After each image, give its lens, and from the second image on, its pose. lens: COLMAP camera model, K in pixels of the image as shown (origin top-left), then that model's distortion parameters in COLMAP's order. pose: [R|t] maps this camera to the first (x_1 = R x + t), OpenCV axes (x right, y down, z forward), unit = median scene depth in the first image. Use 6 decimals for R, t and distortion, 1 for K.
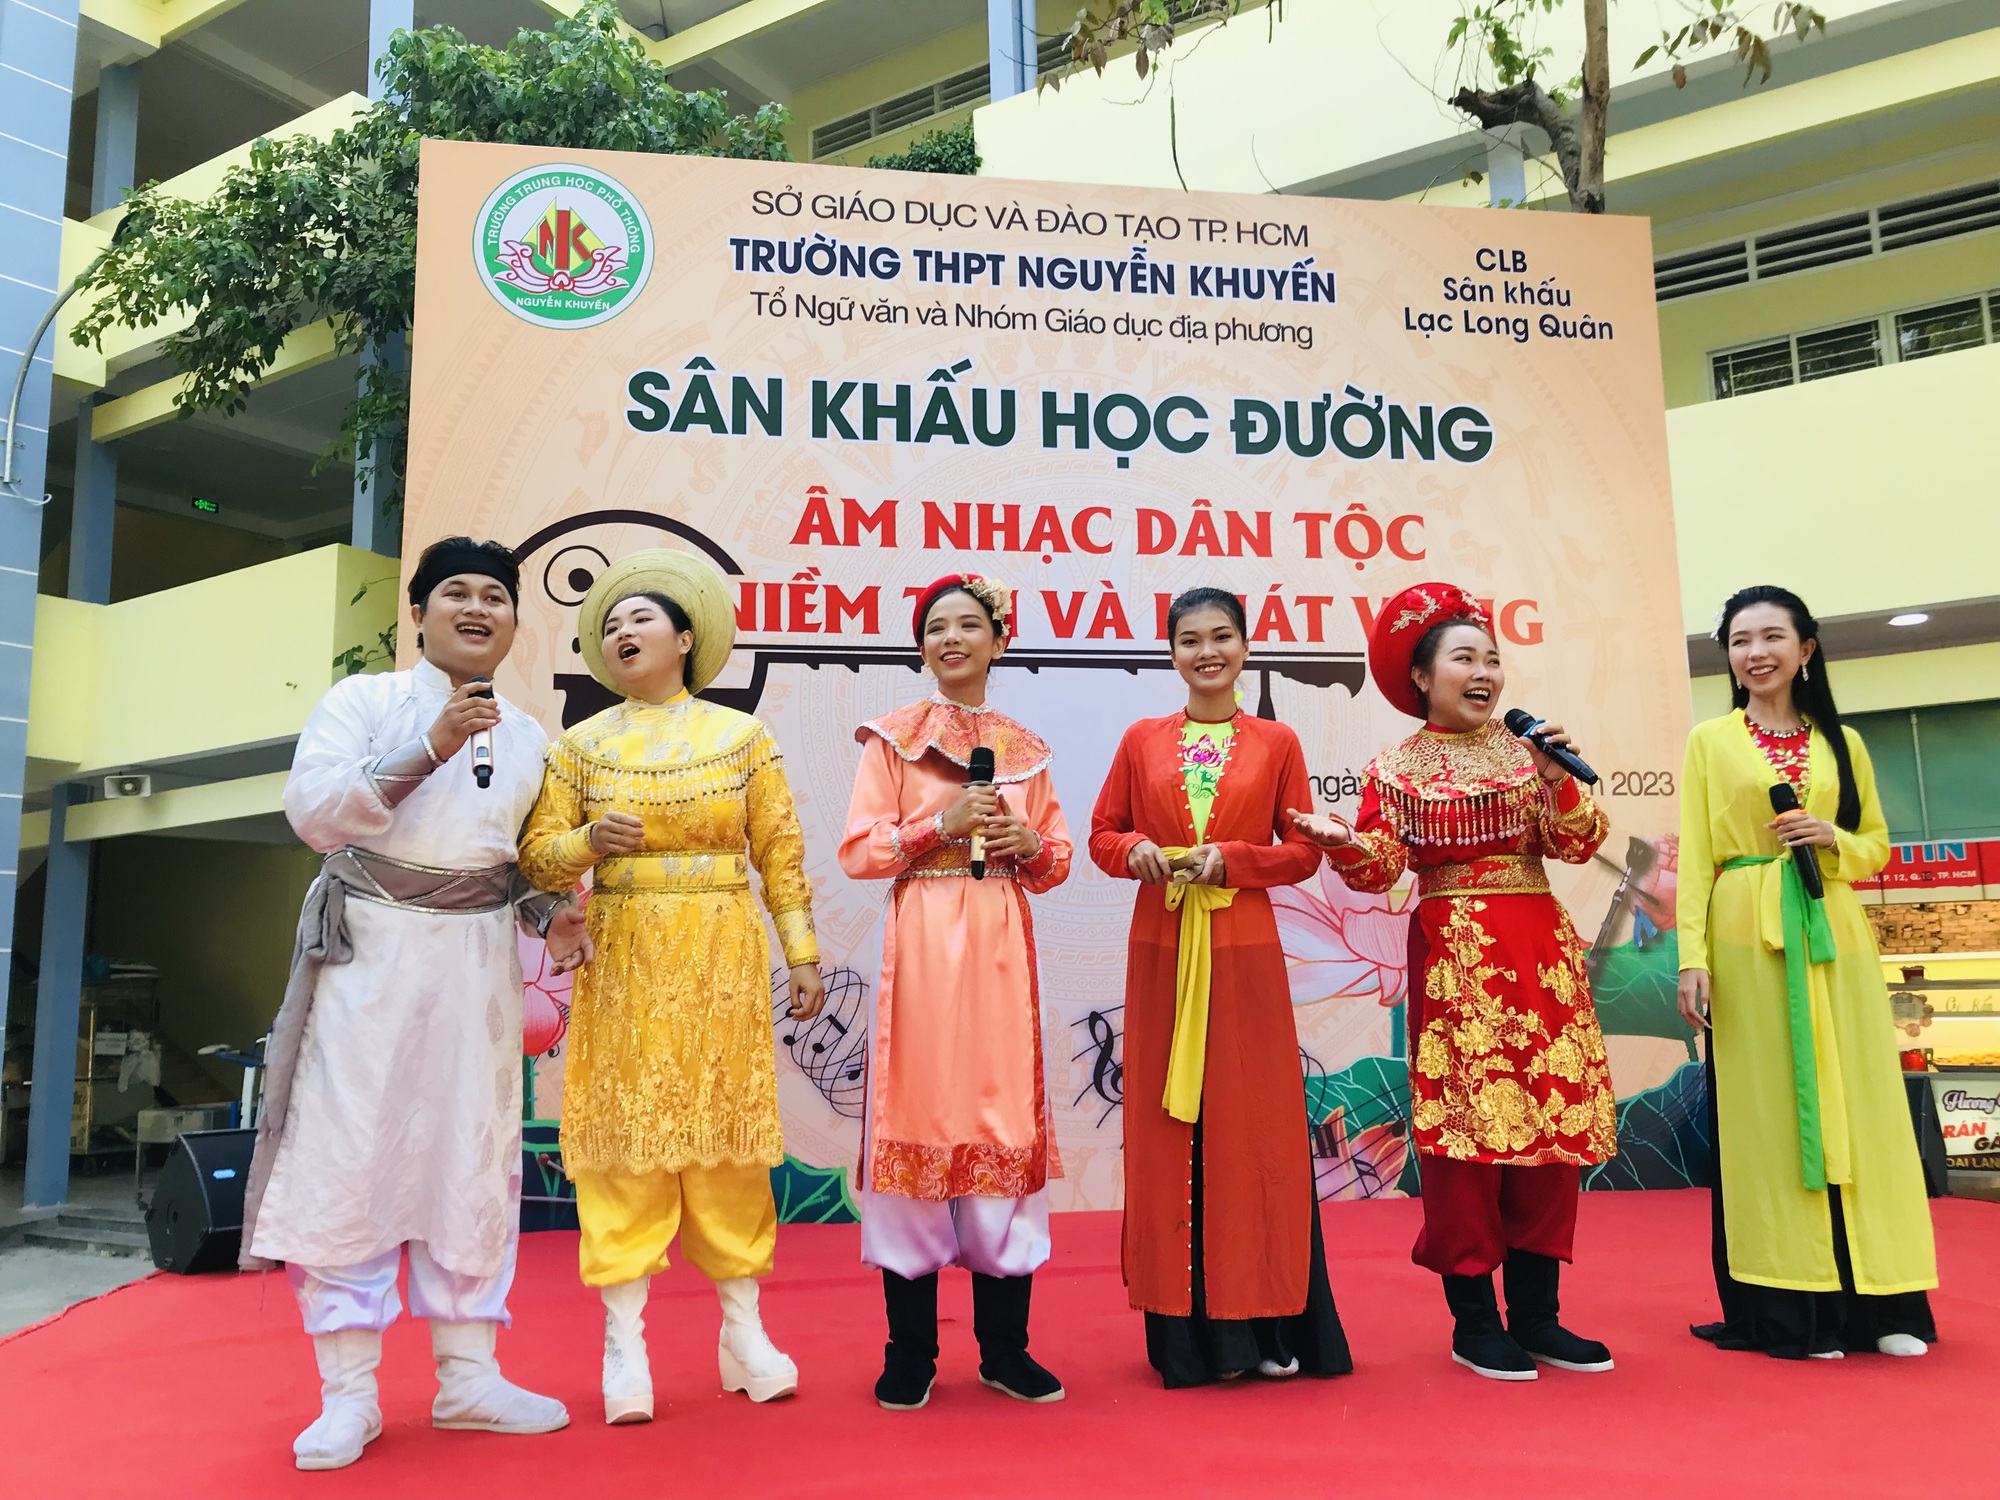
lens RADIAL K [[1735.7, 0, 973.6], [0, 1735.7, 739.5], [0, 0, 1]] dist [0.081110, -0.269582]
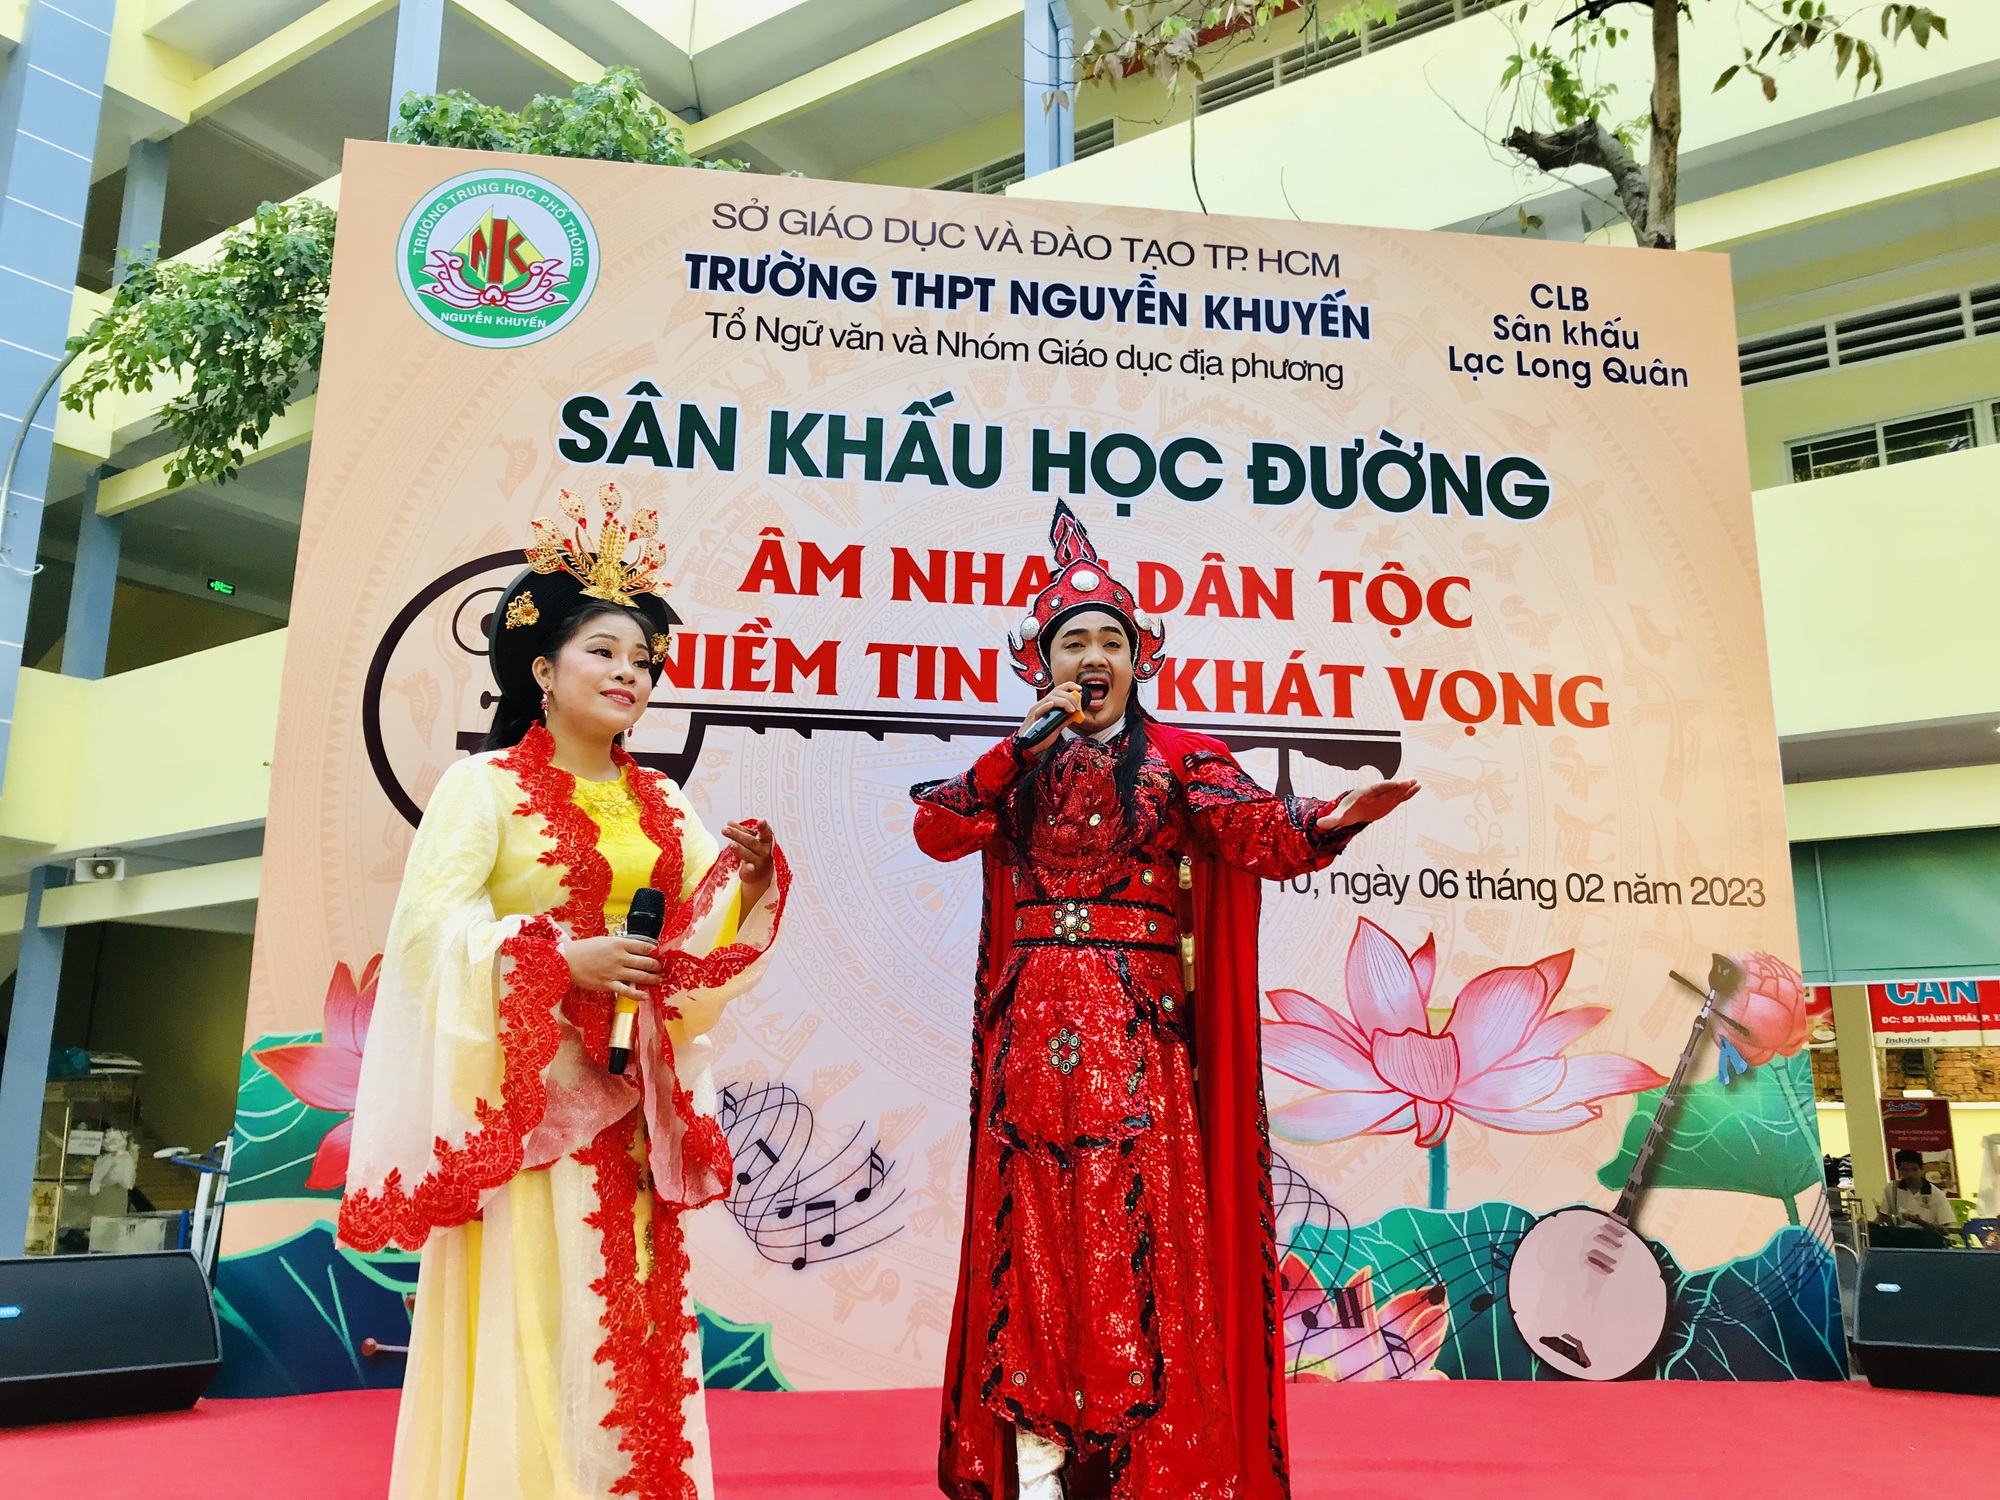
lens RADIAL K [[1663.3, 0, 987.7], [0, 1663.3, 743.8], [0, 0, 1]] dist [0.070241, -0.201777]
pose [[0.999025, 0.020066, -0.039316, 0.052063], [-0.022889, 0.997090, -0.072713, 0.021225], [0.037742, 0.073542, 0.996578, 0.165088]]
